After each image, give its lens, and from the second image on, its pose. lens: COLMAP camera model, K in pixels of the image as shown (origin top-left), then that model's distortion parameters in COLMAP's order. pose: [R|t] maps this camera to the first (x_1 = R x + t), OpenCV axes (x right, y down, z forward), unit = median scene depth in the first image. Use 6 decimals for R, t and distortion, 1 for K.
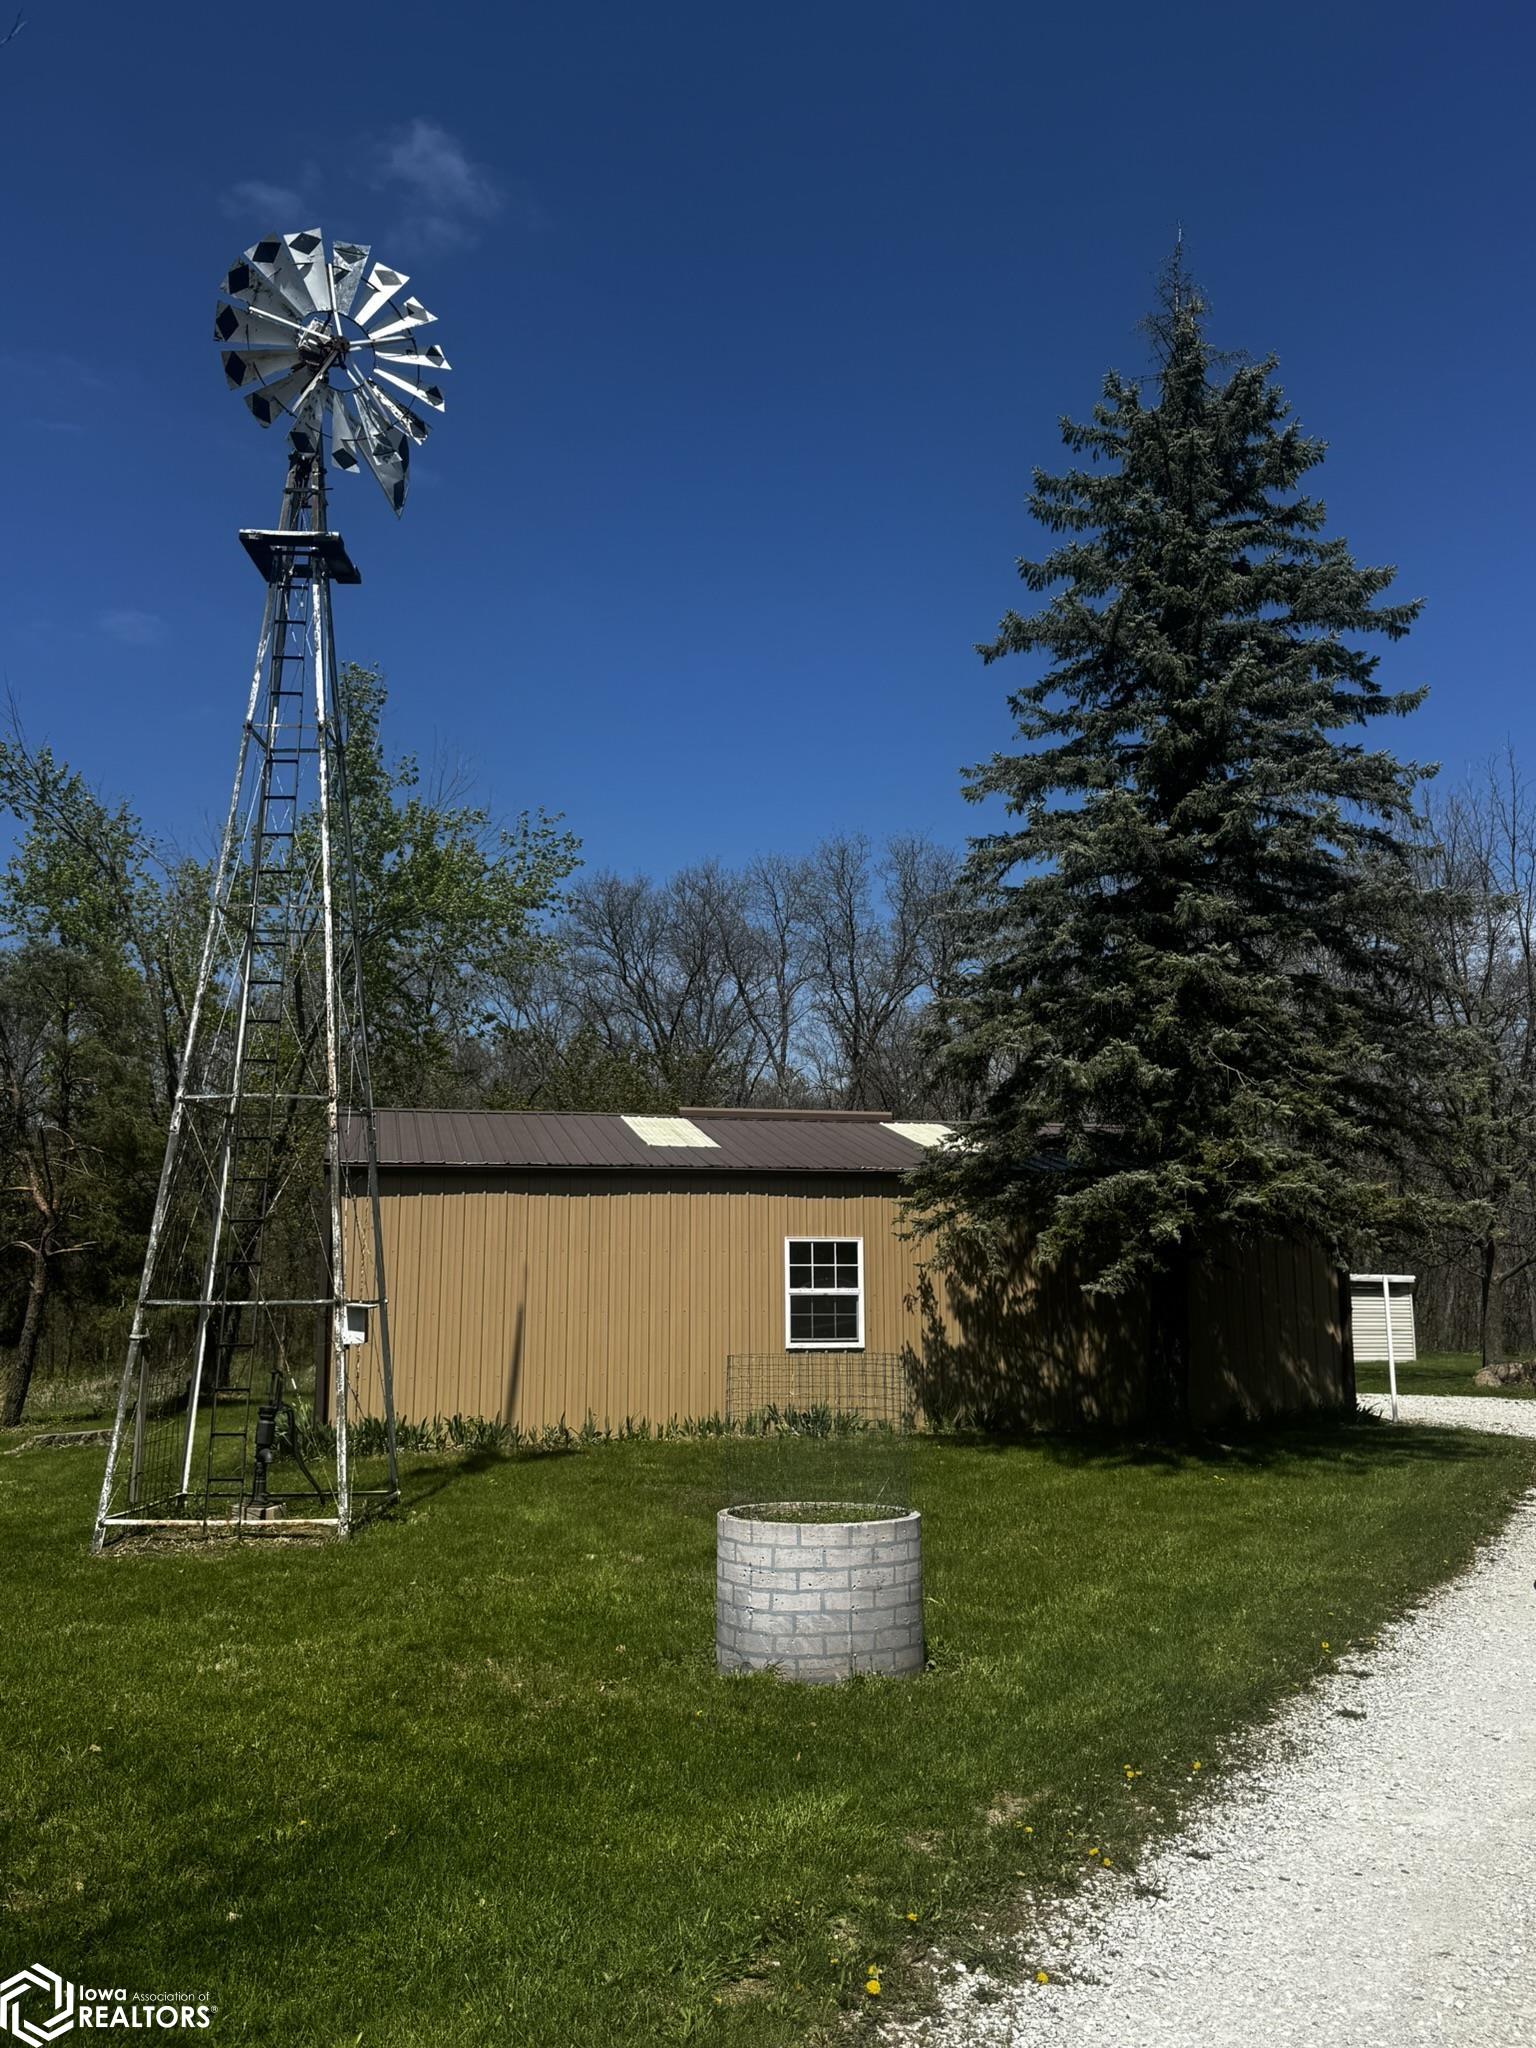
lens RADIAL K [[1647.8, 0, 769.2], [0, 1647.8, 1029.2], [0, 0, 1]] dist [0.067575, -0.007074]
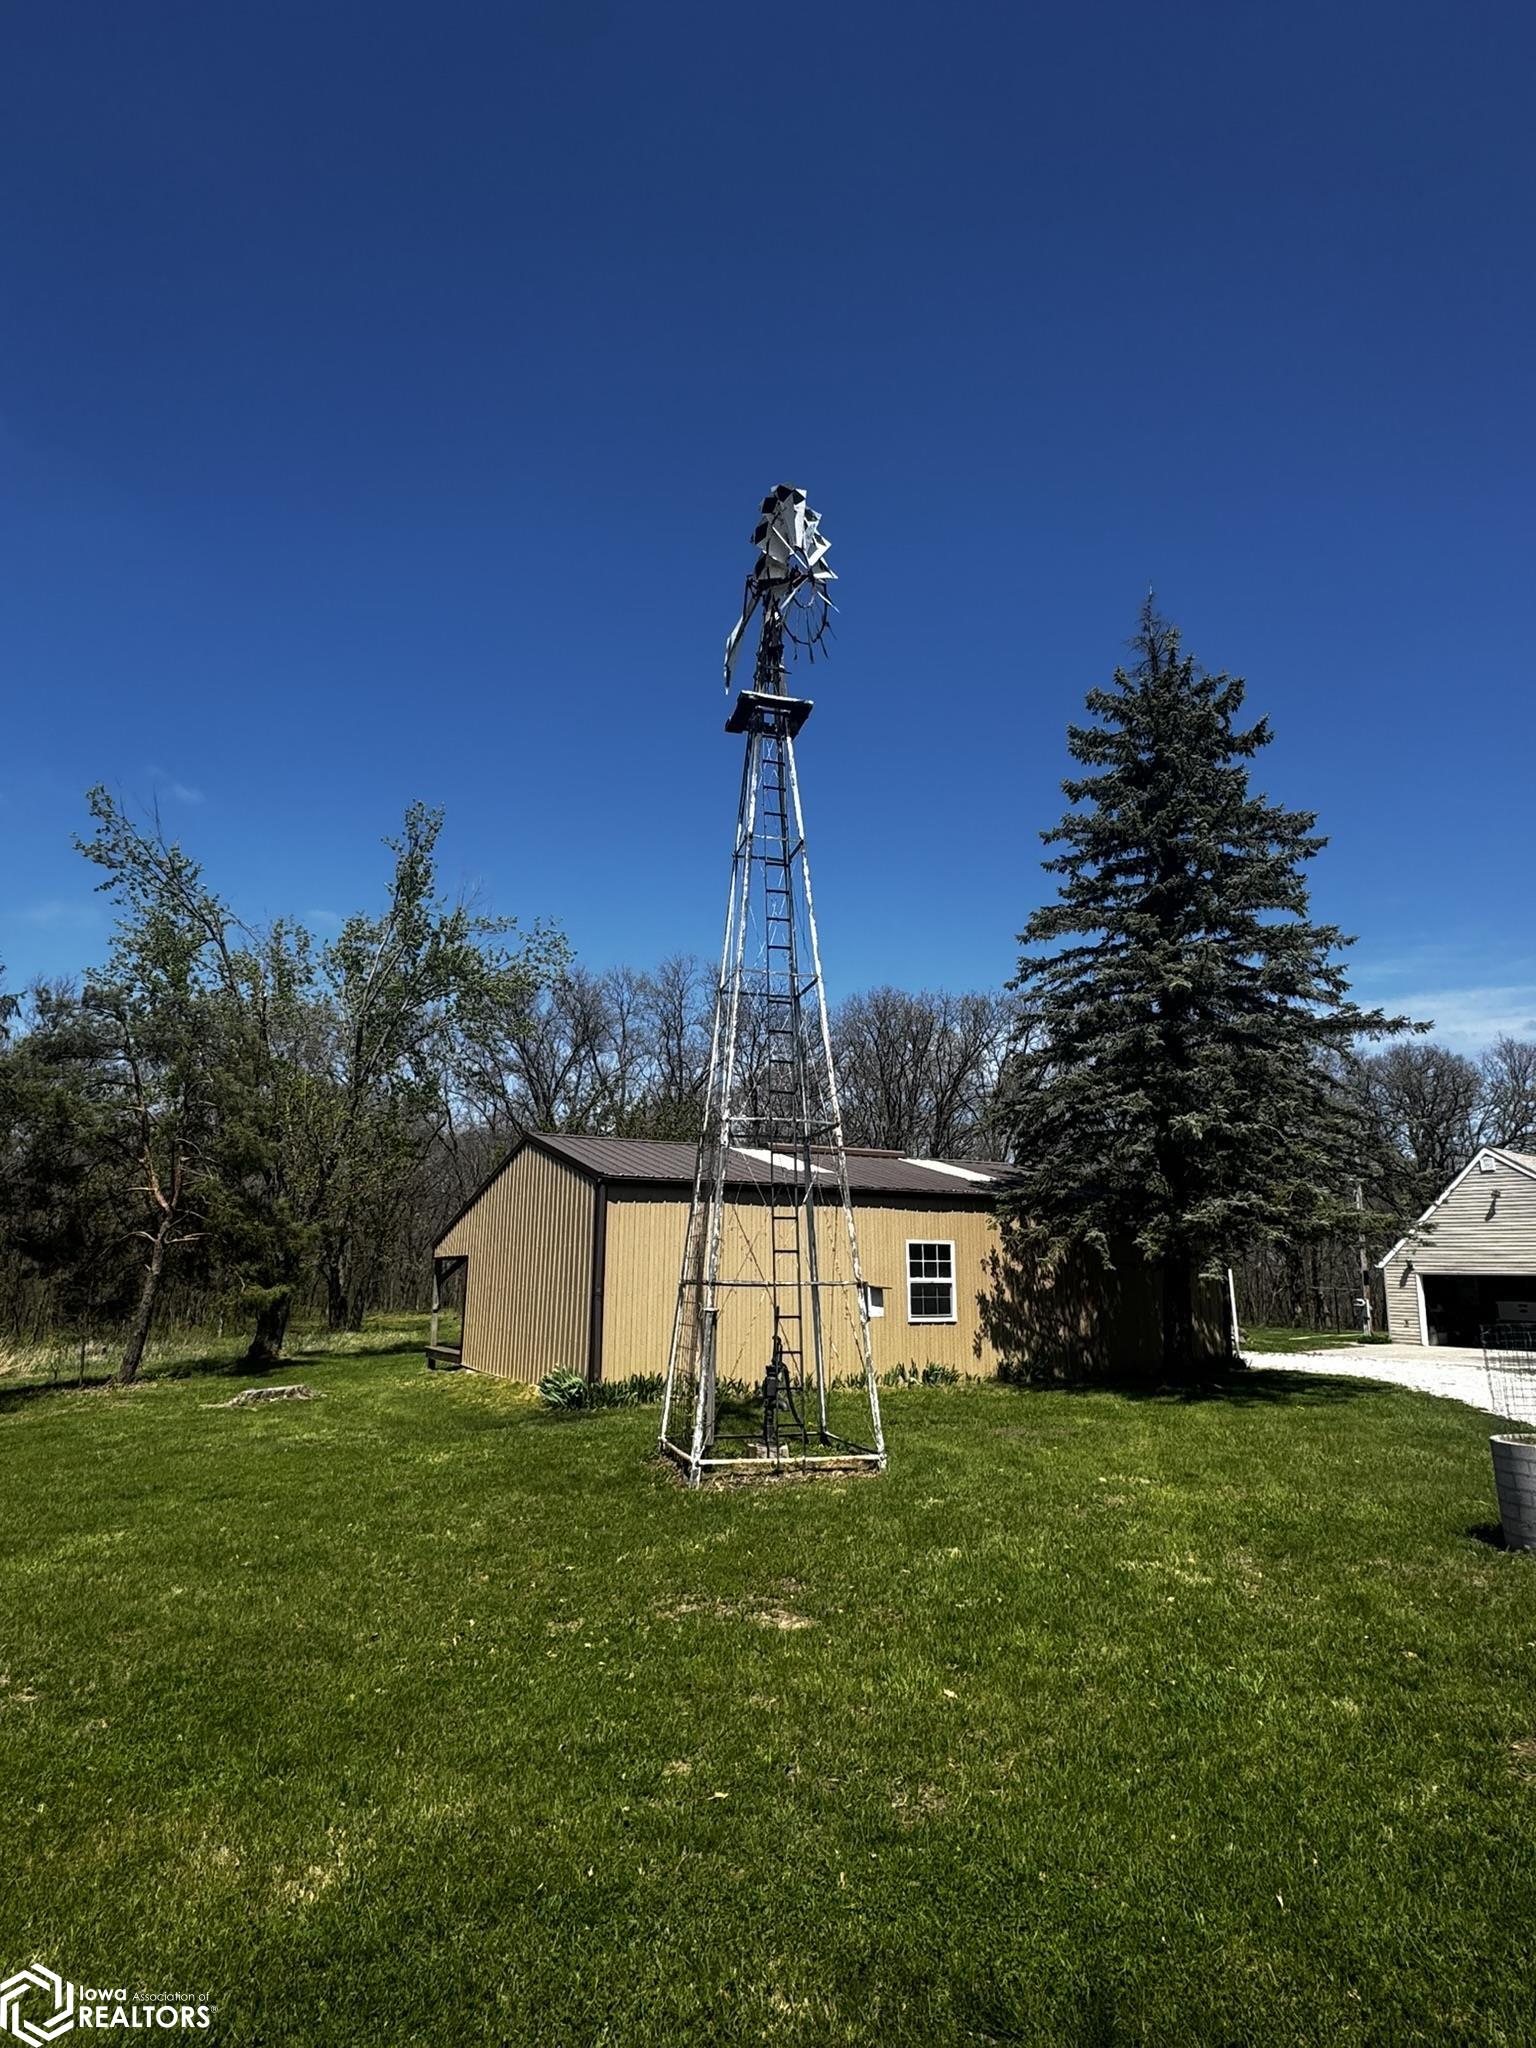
lens RADIAL K [[1152.2, 0, 767.0], [0, 1152.2, 1008.0], [0, 0, 1]] dist [-0.045287, 0.000517]
pose [[0.965669, 0.063287, 0.251949, -0.355210], [-0.043467, 0.995562, -0.083474, 0.018359], [-0.256114, 0.069656, 0.964134, 0.093575]]
